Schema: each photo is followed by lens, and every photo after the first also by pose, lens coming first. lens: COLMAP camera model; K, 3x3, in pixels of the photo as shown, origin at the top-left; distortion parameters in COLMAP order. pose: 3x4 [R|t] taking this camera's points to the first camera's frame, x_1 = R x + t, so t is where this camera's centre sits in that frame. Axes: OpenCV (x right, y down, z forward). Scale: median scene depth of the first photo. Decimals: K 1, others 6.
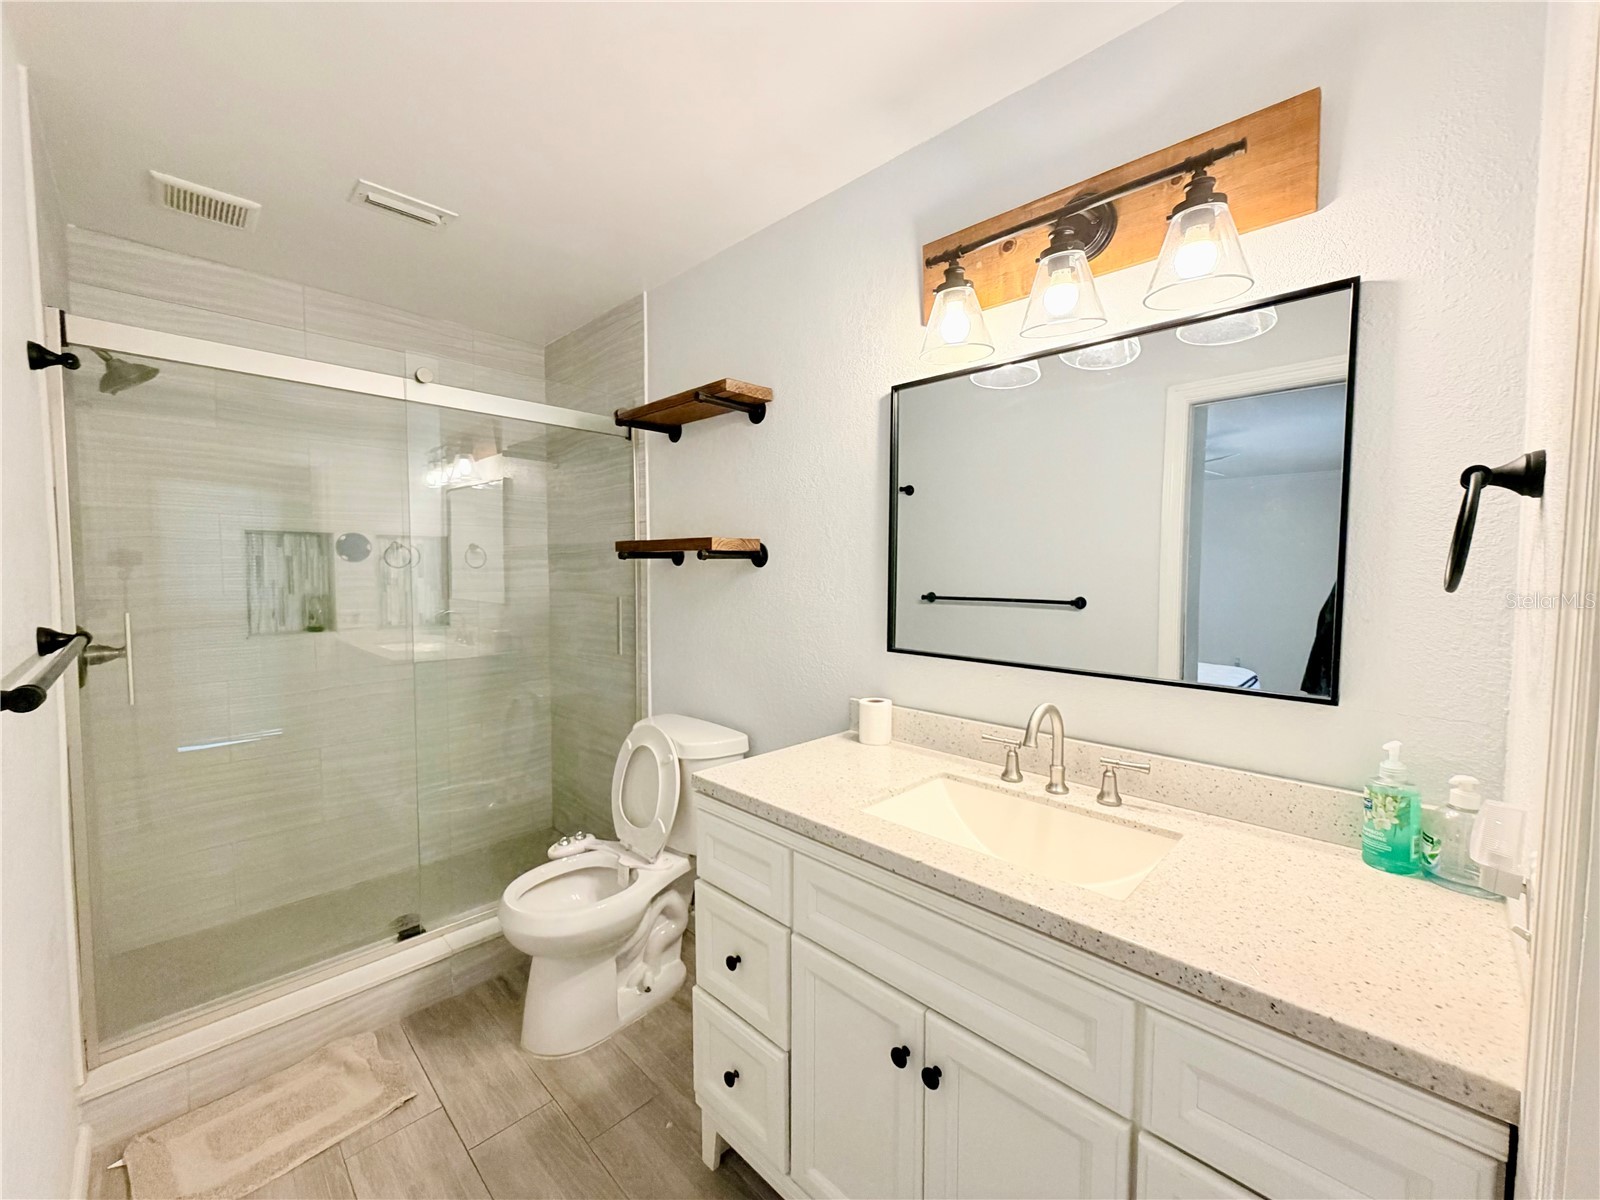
lens RADIAL K [[639.5, 0, 806.3], [0, 639.5, 598.9], [0, 0, 1]] dist [0.002529, -0.000769]
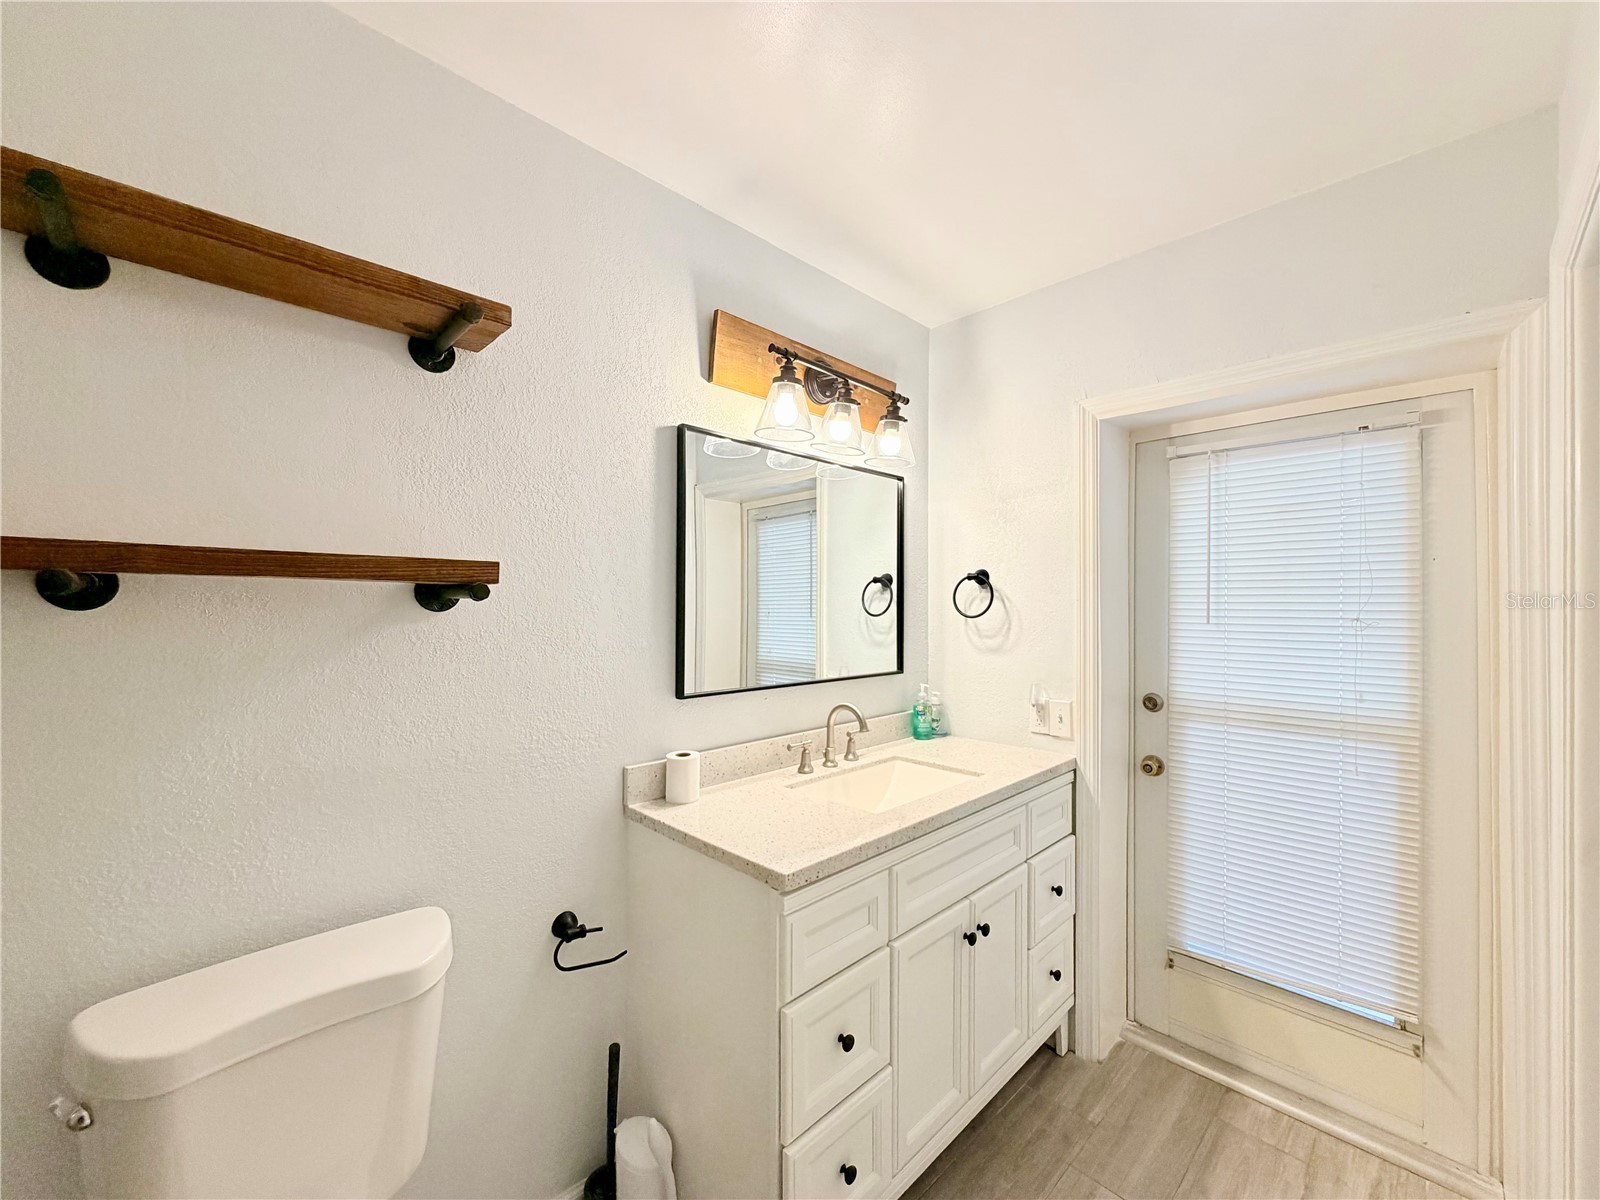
lens RADIAL K [[639.5, 0, 806.3], [0, 639.5, 598.9], [0, 0, 1]] dist [0.002529, -0.000769]
pose [[0.015805, 0.006350, 0.999855, -1.027540], [0.047606, 0.998841, -0.007096, -0.063743], [-0.998741, 0.047711, 0.015485, 1.002505]]
